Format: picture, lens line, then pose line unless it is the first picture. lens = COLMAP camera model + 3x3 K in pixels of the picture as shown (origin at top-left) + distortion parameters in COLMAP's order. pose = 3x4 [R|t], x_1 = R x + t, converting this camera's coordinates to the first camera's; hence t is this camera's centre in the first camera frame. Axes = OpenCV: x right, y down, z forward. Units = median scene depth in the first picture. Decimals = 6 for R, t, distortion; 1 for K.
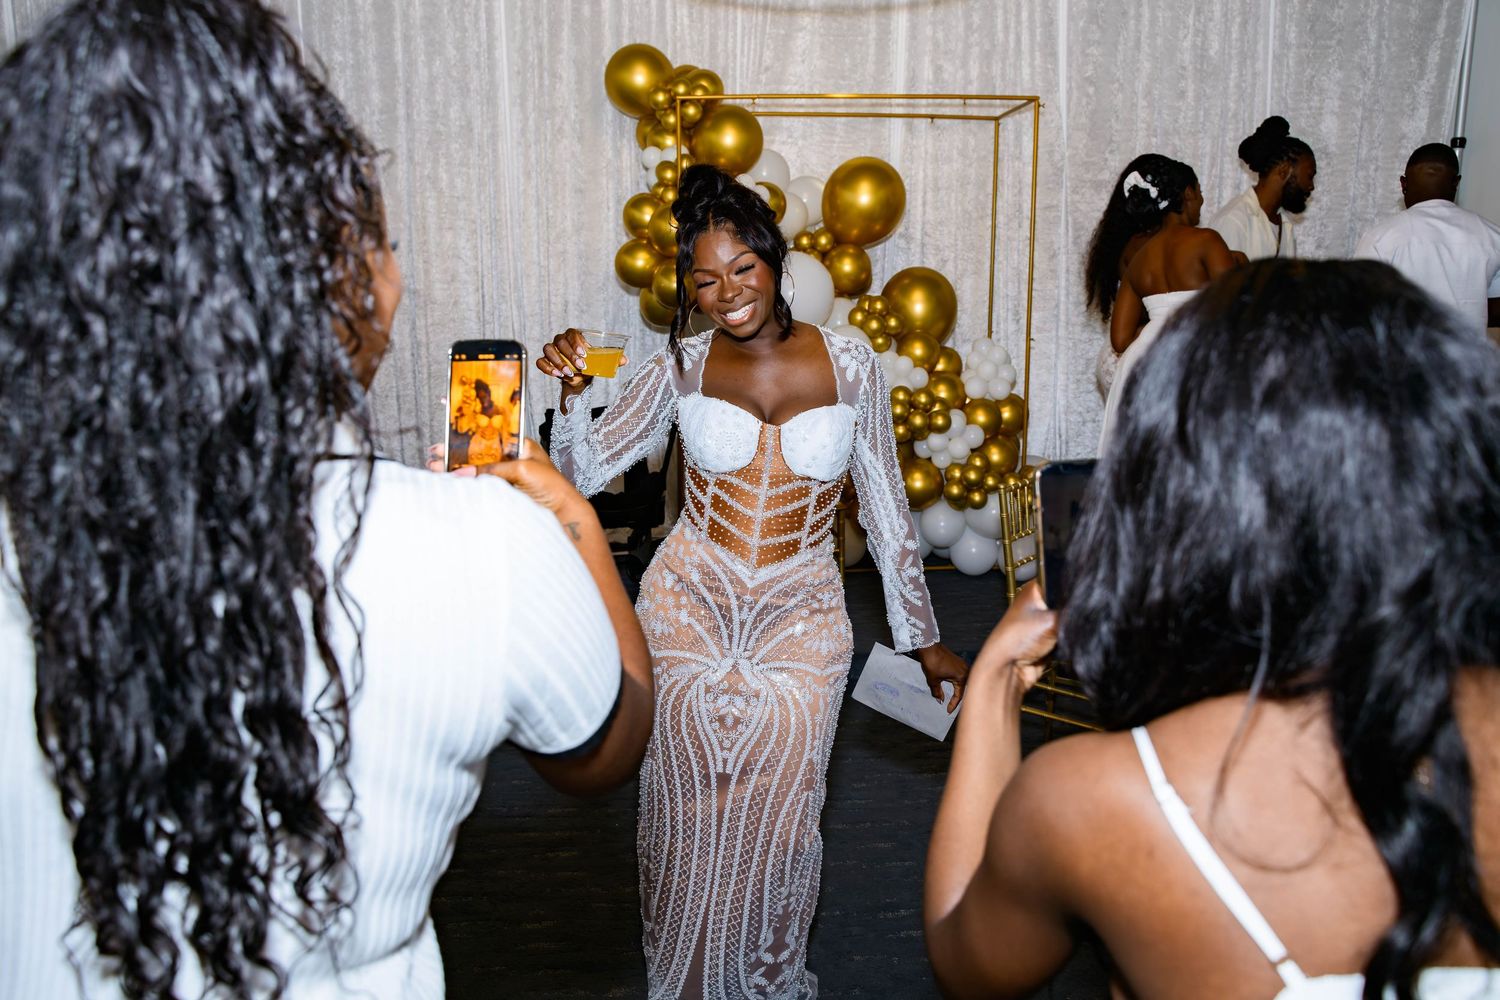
lens RADIAL K [[1316.1, 0, 746.0], [0, 1316.1, 499.9], [0, 0, 1]] dist [-0.007958, -0.008288]
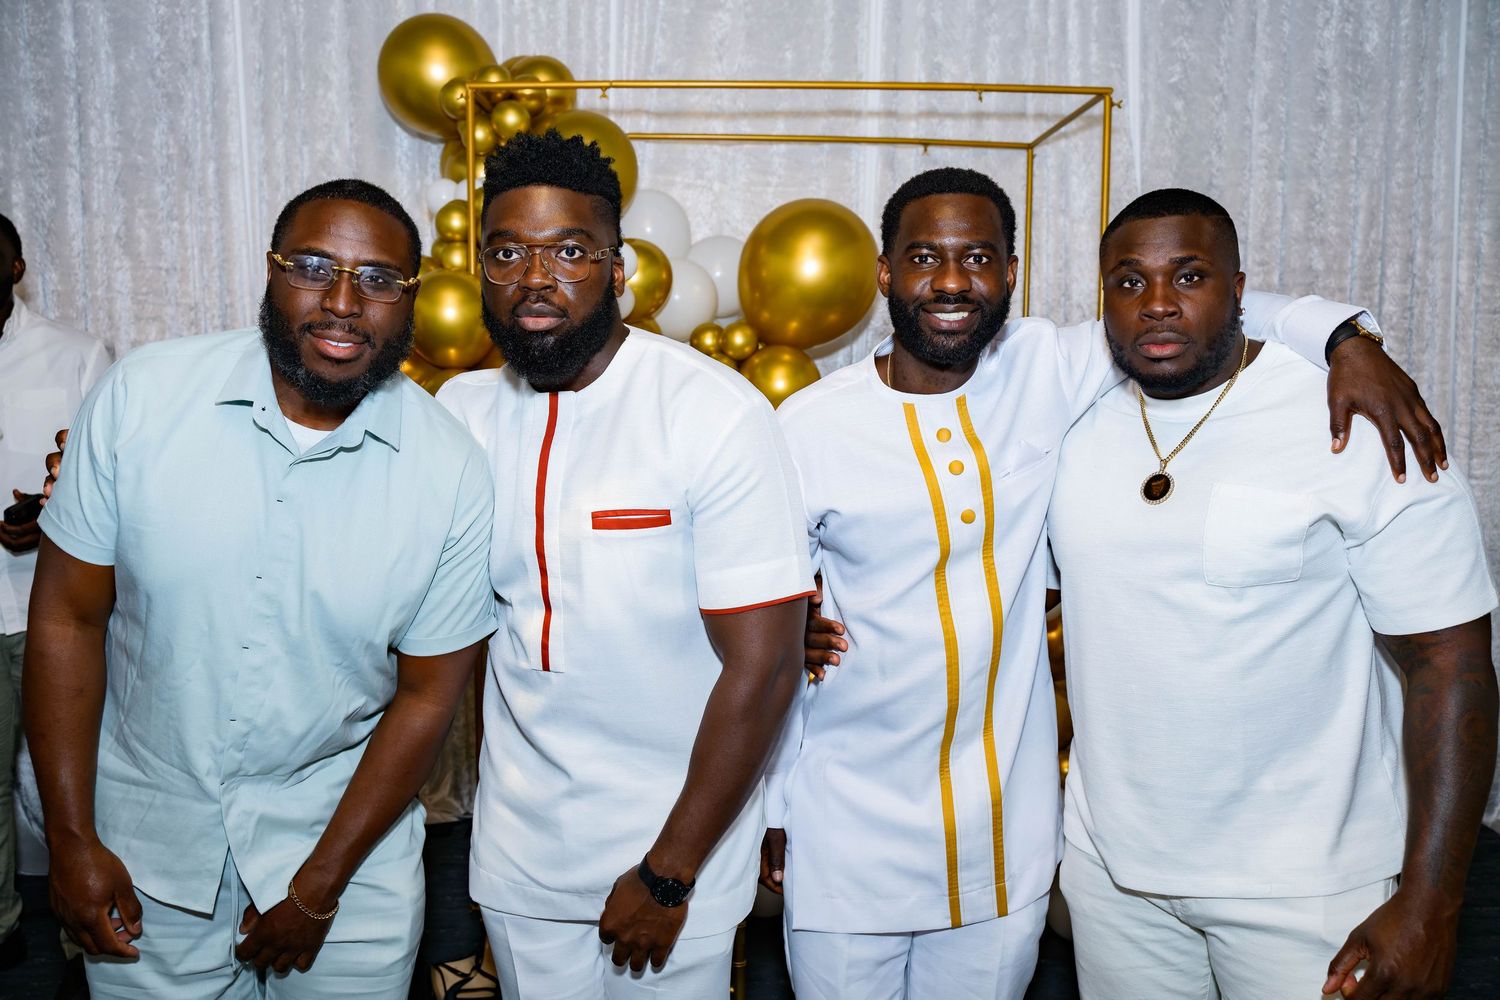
lens RADIAL K [[1275.9, 0, 753.1], [0, 1275.9, 498.3], [0, 0, 1]] dist [-0.015863, 0.010863]
pose [[0.999988, 0.004709, -0.001245, 0.061739], [-0.004789, 0.997200, -0.074628, -0.079226], [0.000890, 0.074633, 0.997211, 0.412727]]
